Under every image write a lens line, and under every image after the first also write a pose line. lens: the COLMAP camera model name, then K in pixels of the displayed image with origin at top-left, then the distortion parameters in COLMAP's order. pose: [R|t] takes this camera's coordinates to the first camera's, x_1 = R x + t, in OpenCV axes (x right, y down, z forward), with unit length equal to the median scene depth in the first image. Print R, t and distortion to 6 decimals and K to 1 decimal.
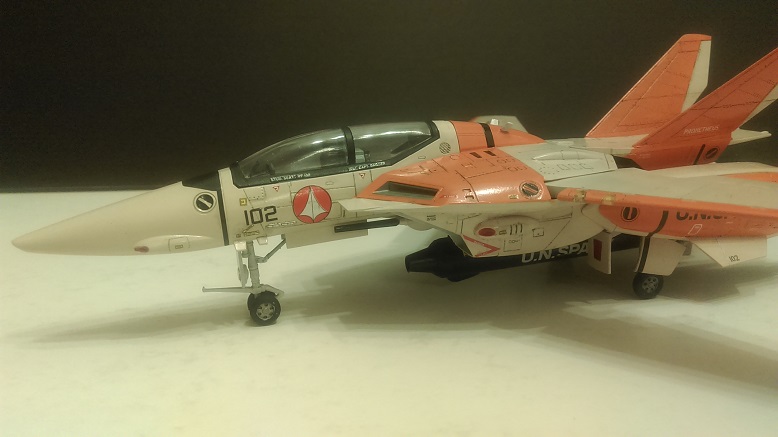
lens RADIAL K [[674.9, 0, 389.0], [0, 674.9, 218.5], [0, 0, 1]] dist [0.199482, -0.527766]
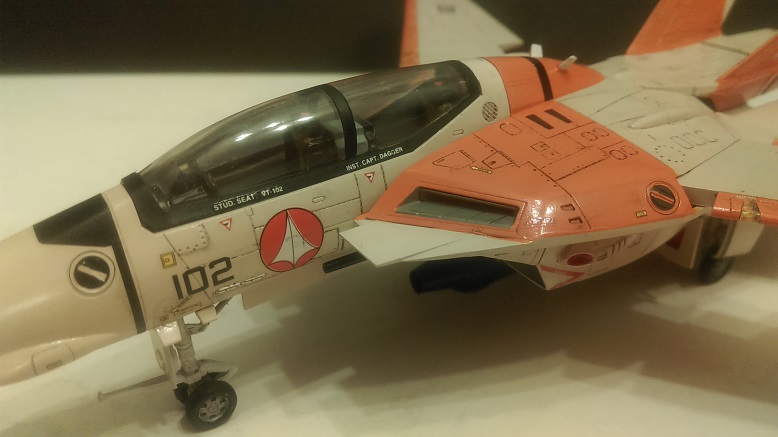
lens RADIAL K [[674.9, 0, 389.0], [0, 674.9, 218.5], [0, 0, 1]] dist [0.199482, -0.527766]
pose [[0.963401, -0.098144, 0.249452, -0.174239], [0.033026, 0.966934, 0.252880, -0.177730], [-0.266022, -0.235386, 0.934786, 0.458302]]
